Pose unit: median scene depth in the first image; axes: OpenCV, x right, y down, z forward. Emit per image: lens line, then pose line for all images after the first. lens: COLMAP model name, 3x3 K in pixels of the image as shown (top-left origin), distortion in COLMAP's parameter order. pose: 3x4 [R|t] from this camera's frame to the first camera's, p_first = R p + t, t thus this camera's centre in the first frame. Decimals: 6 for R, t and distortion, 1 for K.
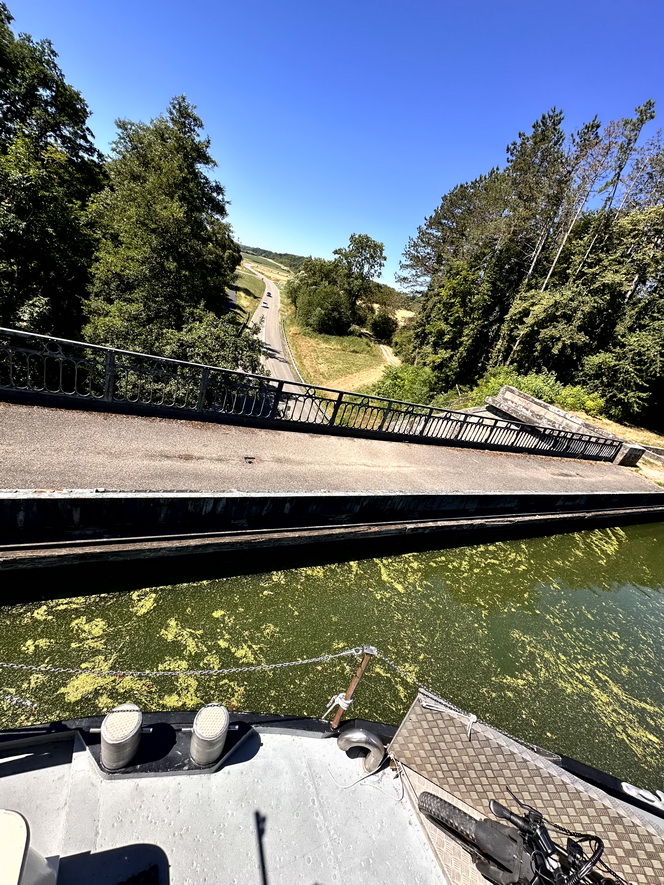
lens RADIAL K [[361.3, 0, 332.0], [0, 361.3, 442.5], [0, 0, 1]] dist [-0.000004, 0.000086]
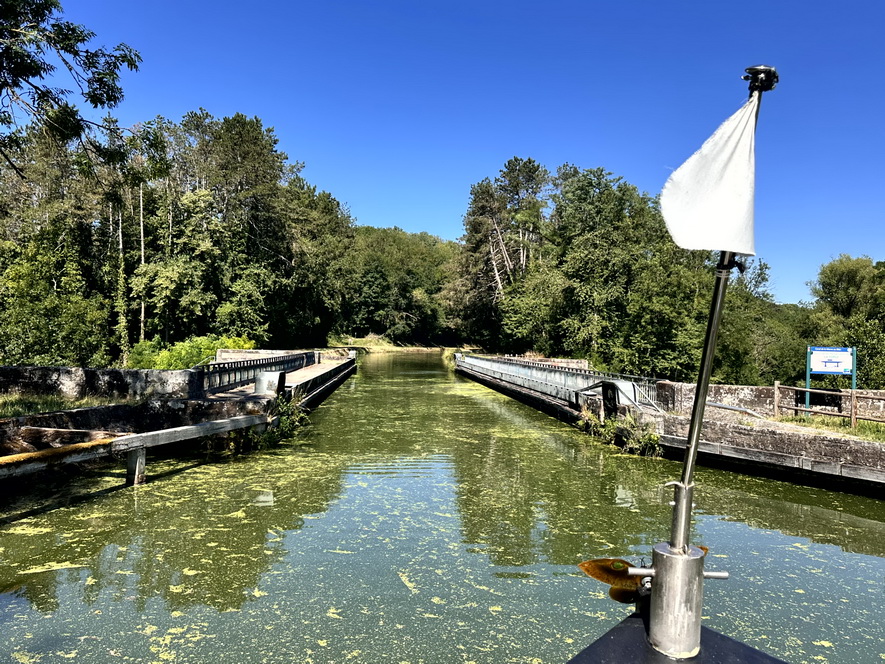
lens RADIAL K [[692.1, 0, 442.5], [0, 692.1, 332.0], [0, 0, 1]] dist [0.001025, 0.000297]
pose [[0.396040, -0.291263, 0.870814, -0.629849], [0.466222, 0.880806, 0.082570, -0.019820], [-0.791068, 0.373292, 0.484628, -0.395082]]
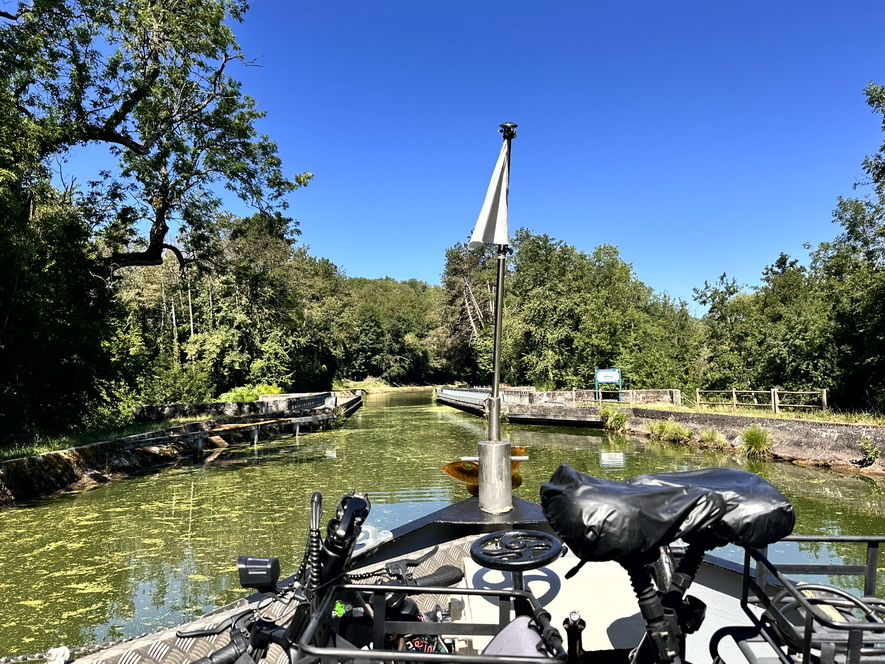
lens RADIAL K [[687.3, 0, 442.5], [0, 687.3, 332.0], [0, 0, 1]] dist [0.142566, 0.000250]
pose [[0.372804, -0.264653, 0.889368, -1.010553], [0.517785, 0.854698, 0.037292, -0.041333], [-0.770011, 0.446599, 0.455668, -0.643188]]
